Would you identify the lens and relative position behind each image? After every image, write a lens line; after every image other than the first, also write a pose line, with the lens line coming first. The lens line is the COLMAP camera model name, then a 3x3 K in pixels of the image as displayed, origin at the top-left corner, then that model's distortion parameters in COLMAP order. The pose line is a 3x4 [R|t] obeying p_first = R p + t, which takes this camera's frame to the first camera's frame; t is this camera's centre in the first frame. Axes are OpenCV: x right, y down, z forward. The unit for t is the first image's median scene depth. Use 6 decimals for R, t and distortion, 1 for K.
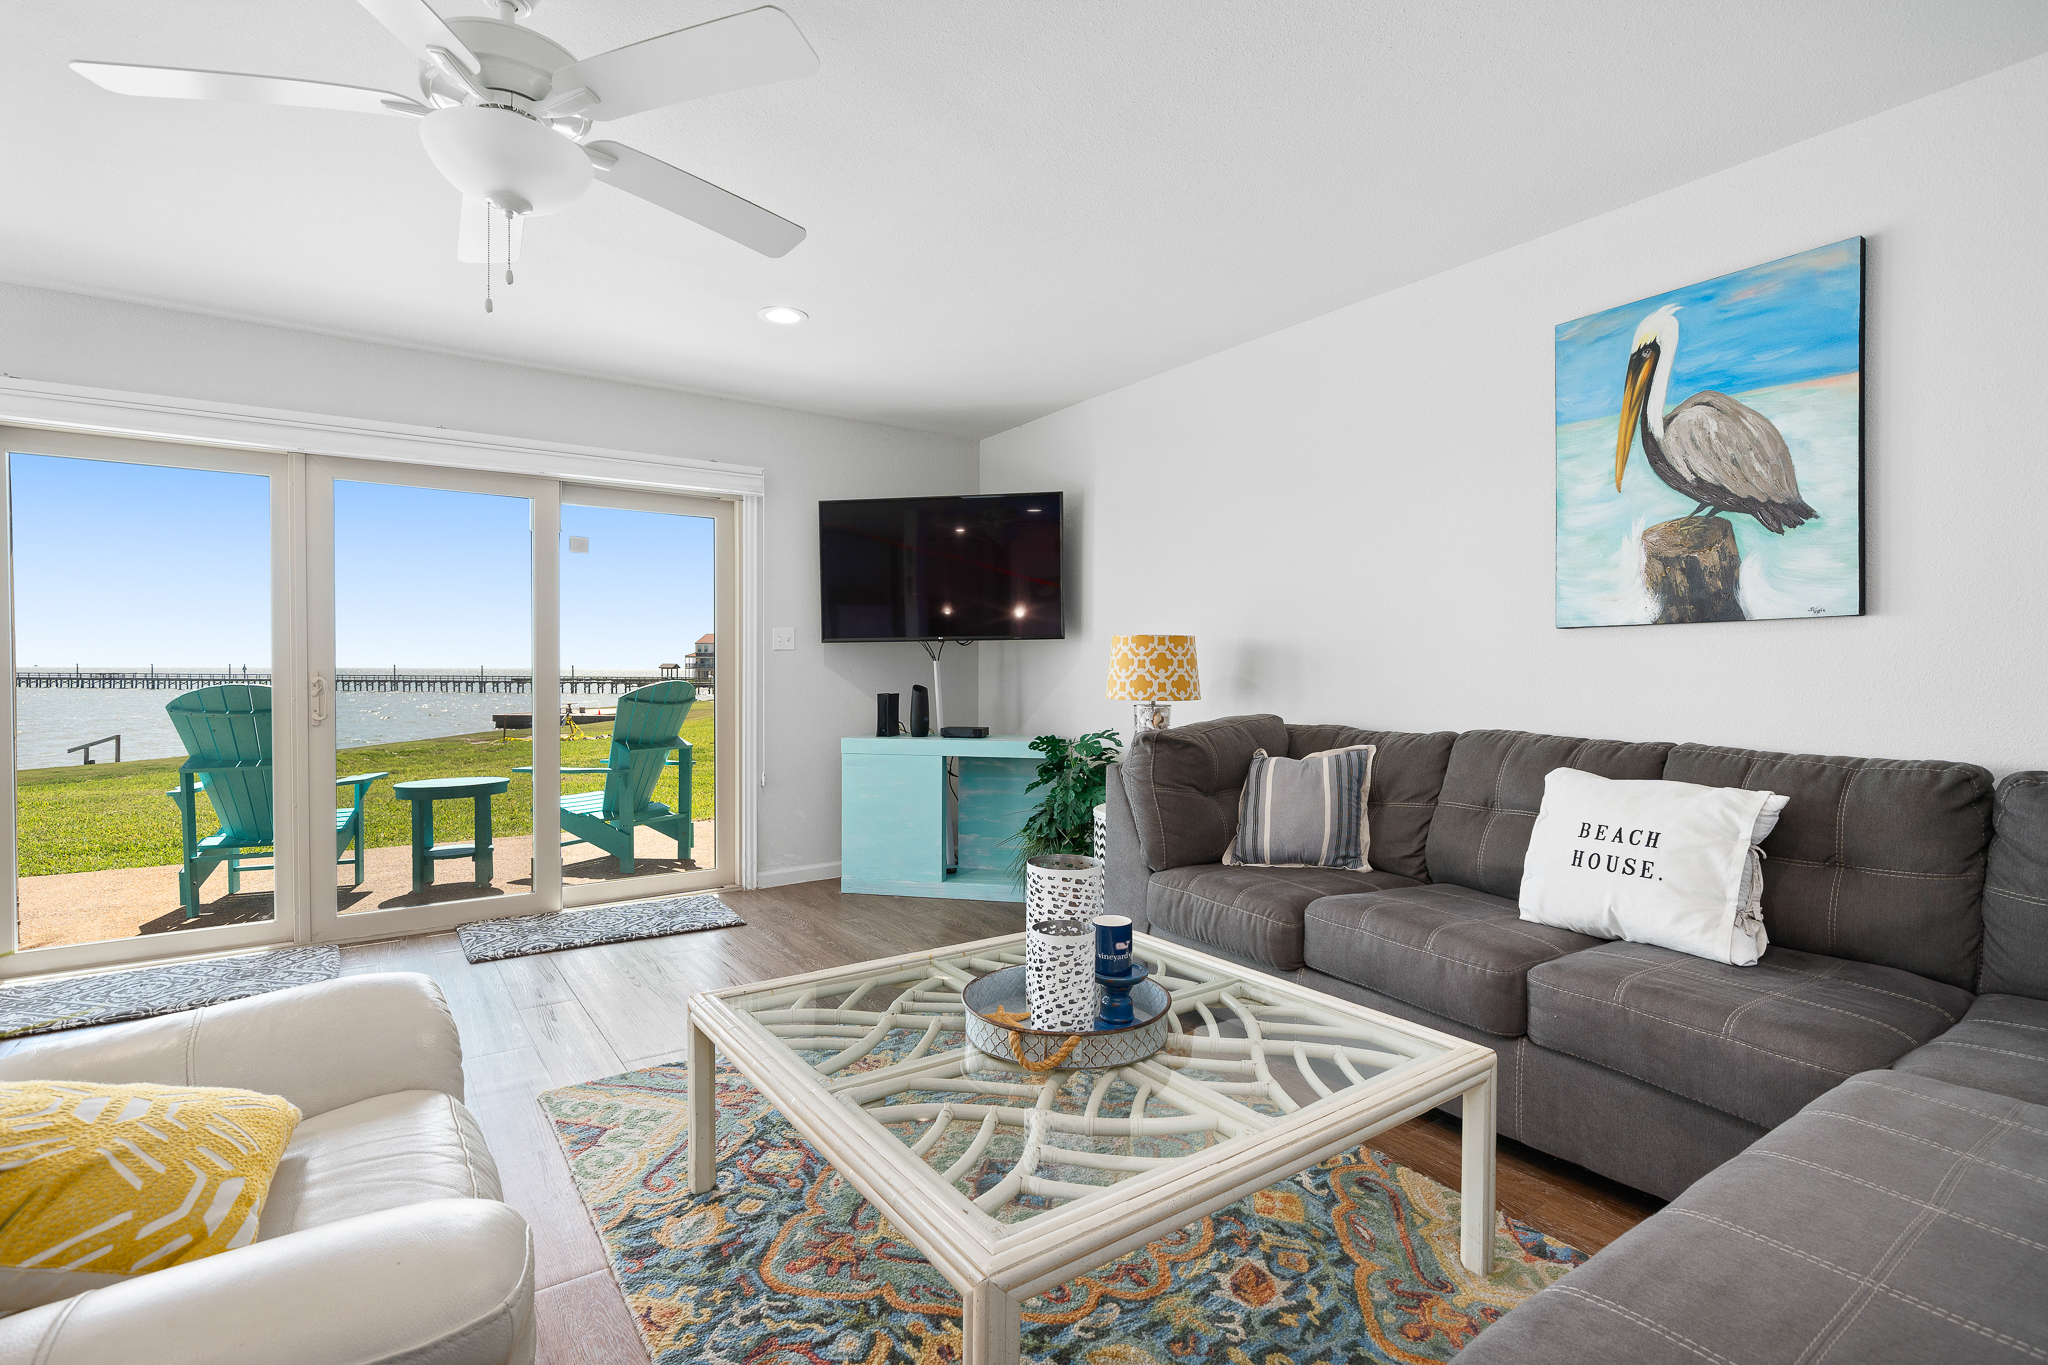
lens RADIAL K [[953.0, 0, 1020.6], [0, 953.0, 686.4], [0, 0, 1]] dist [-0.000310, 0.000234]
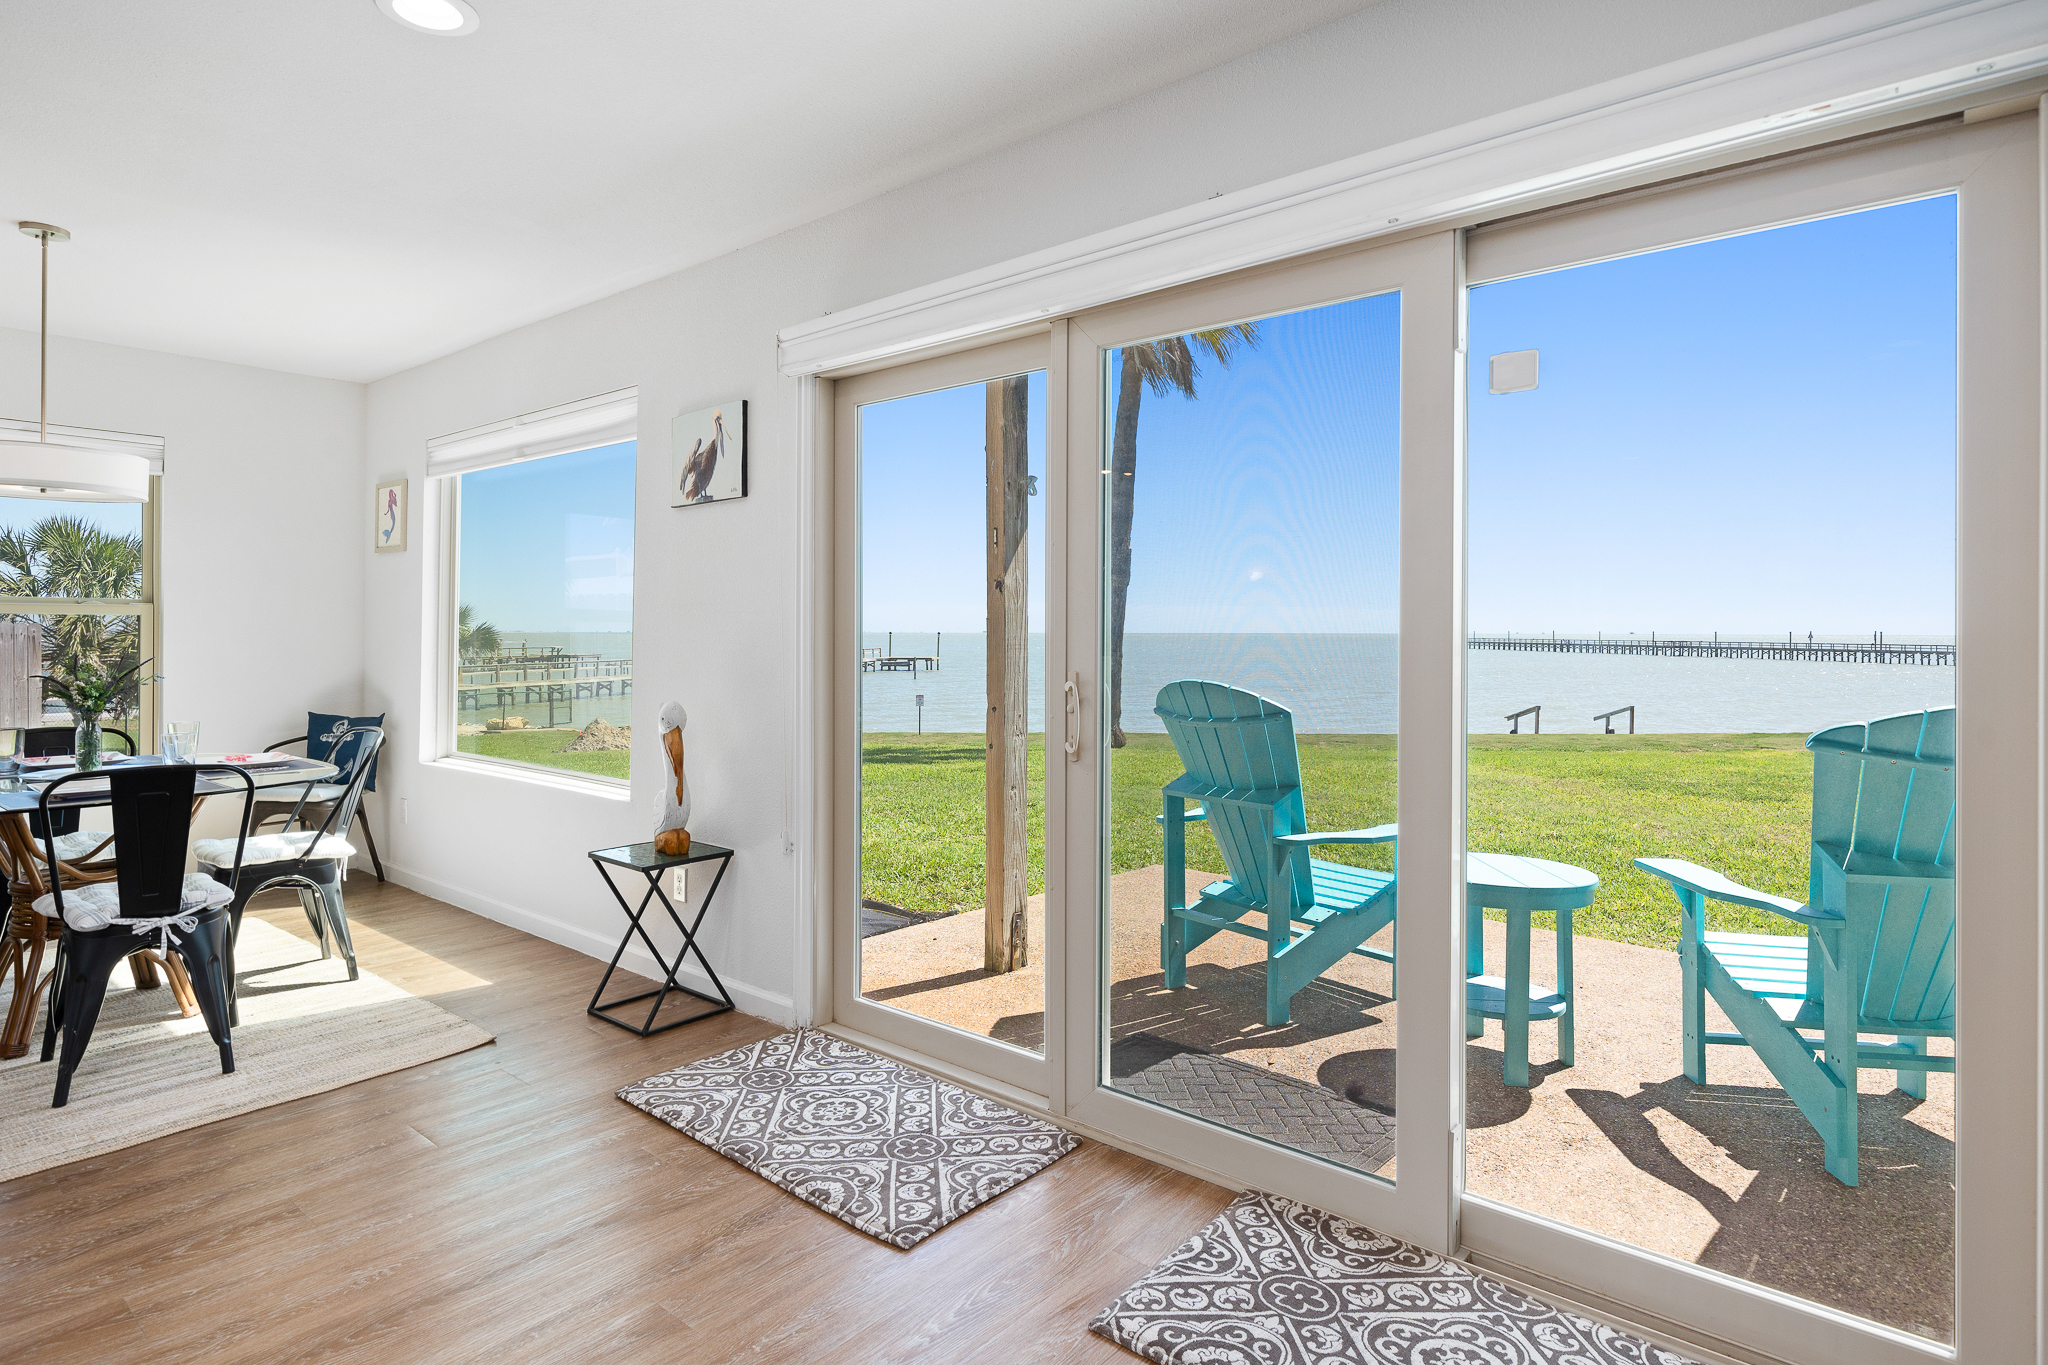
lens RADIAL K [[1114.3, 0, 1014.5], [0, 1114.3, 608.2], [0, 0, 1]] dist [0.008033, 0.000563]
pose [[0.258691, -0.024878, -0.965640, -0.077737], [-0.016661, 0.999405, -0.030211, -0.044747], [0.965816, 0.023904, 0.258122, 1.047495]]
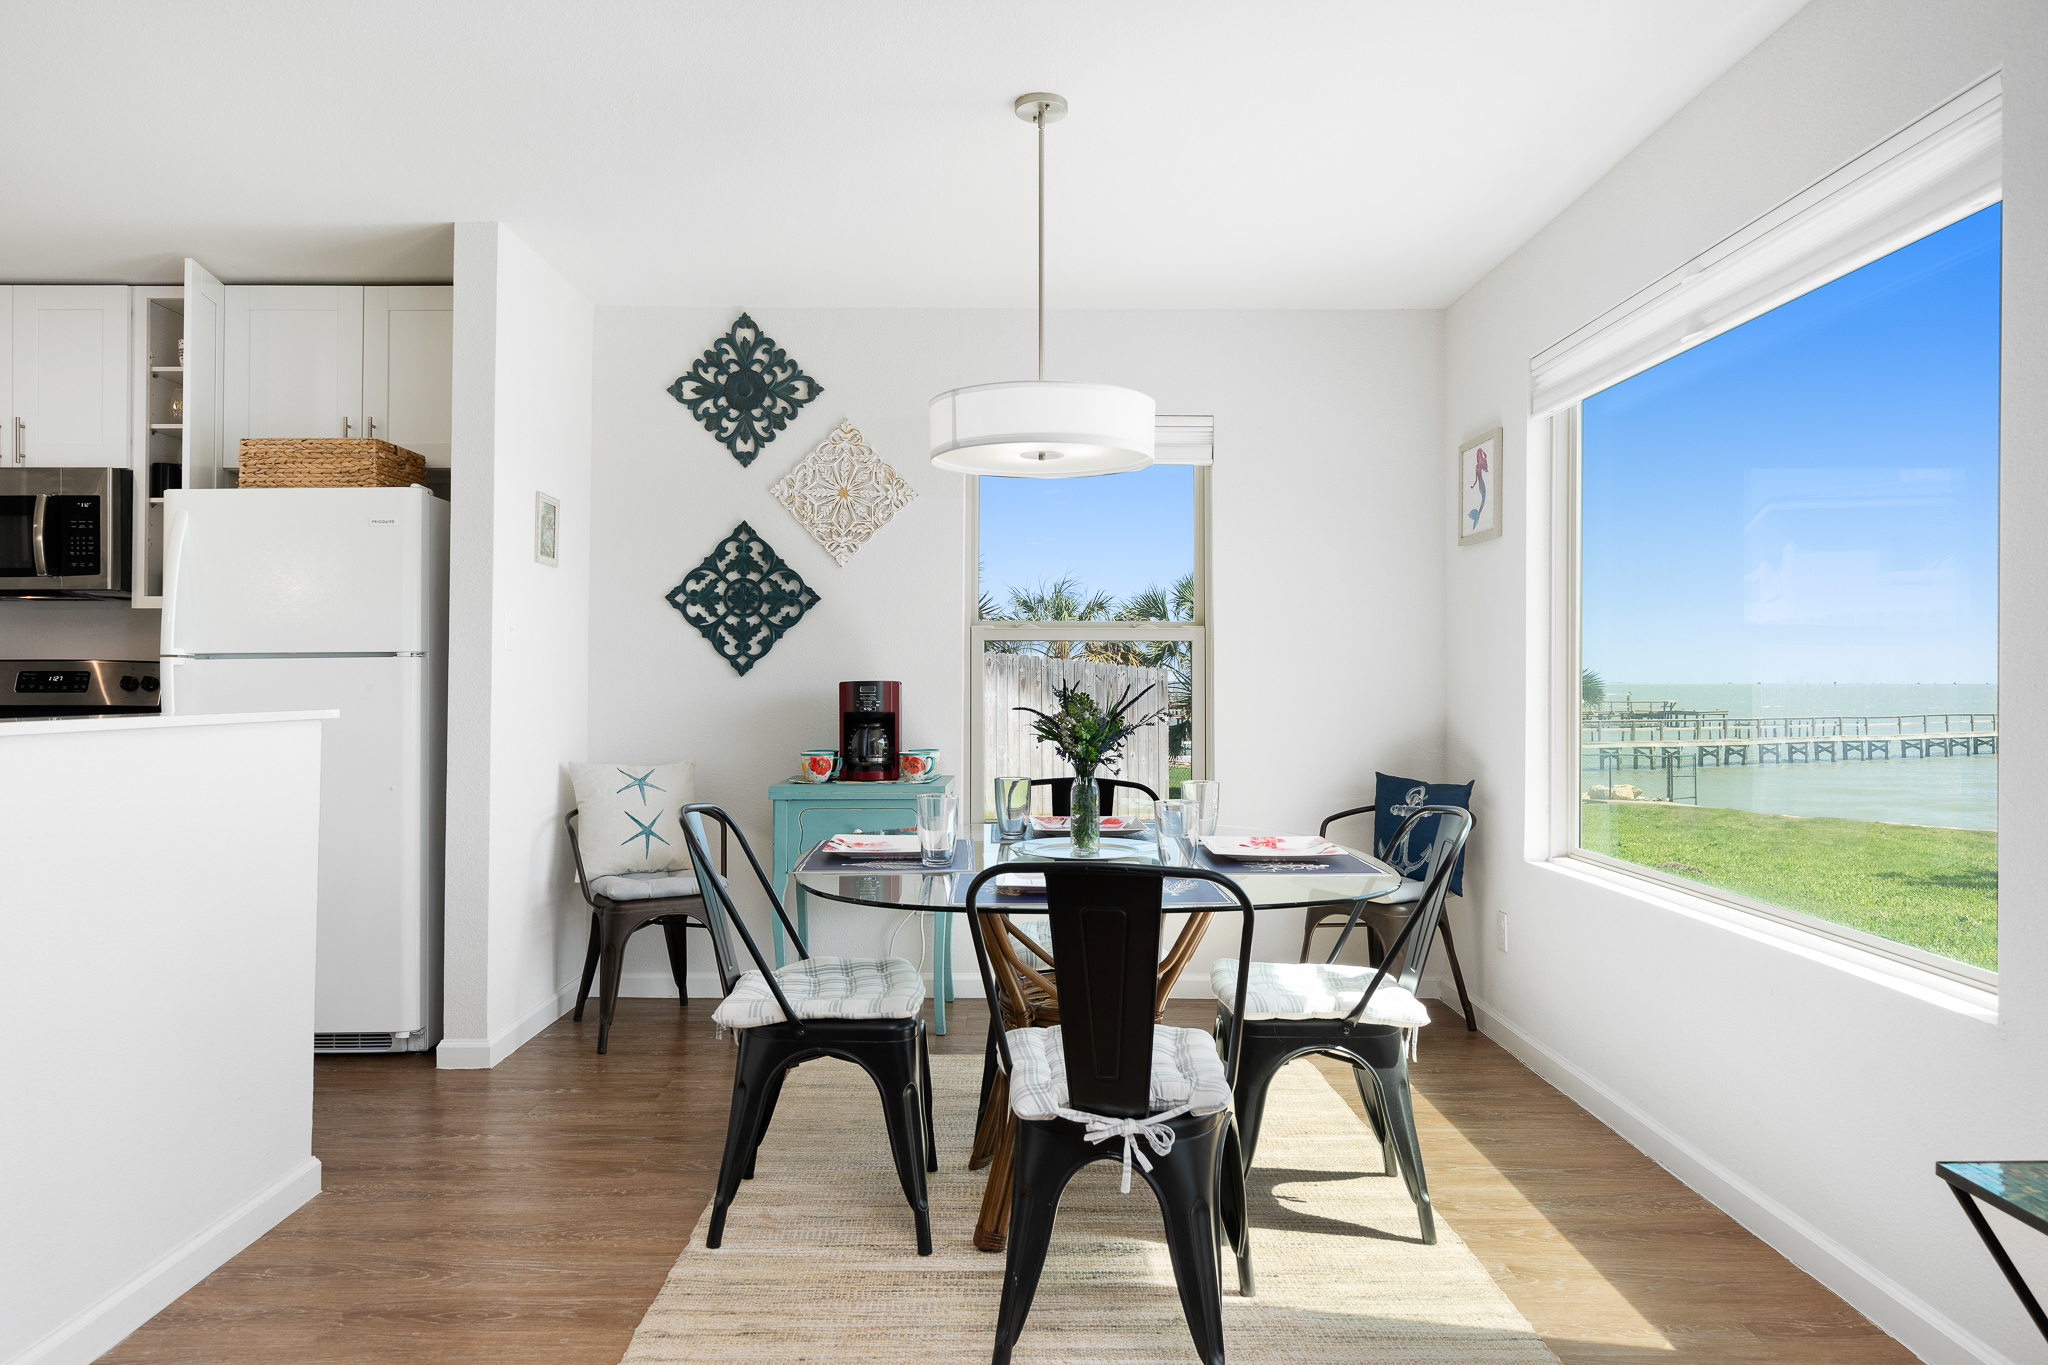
lens RADIAL K [[1307.1, 0, 992.6], [0, 1307.1, 697.1], [0, 0, 1]] dist [-0.029234, -0.002402]
pose [[-0.570443, 0.004793, -0.821323, -0.647751], [-0.013846, 0.999785, 0.015451, -0.015960], [0.821220, 0.020186, -0.570254, 0.904121]]
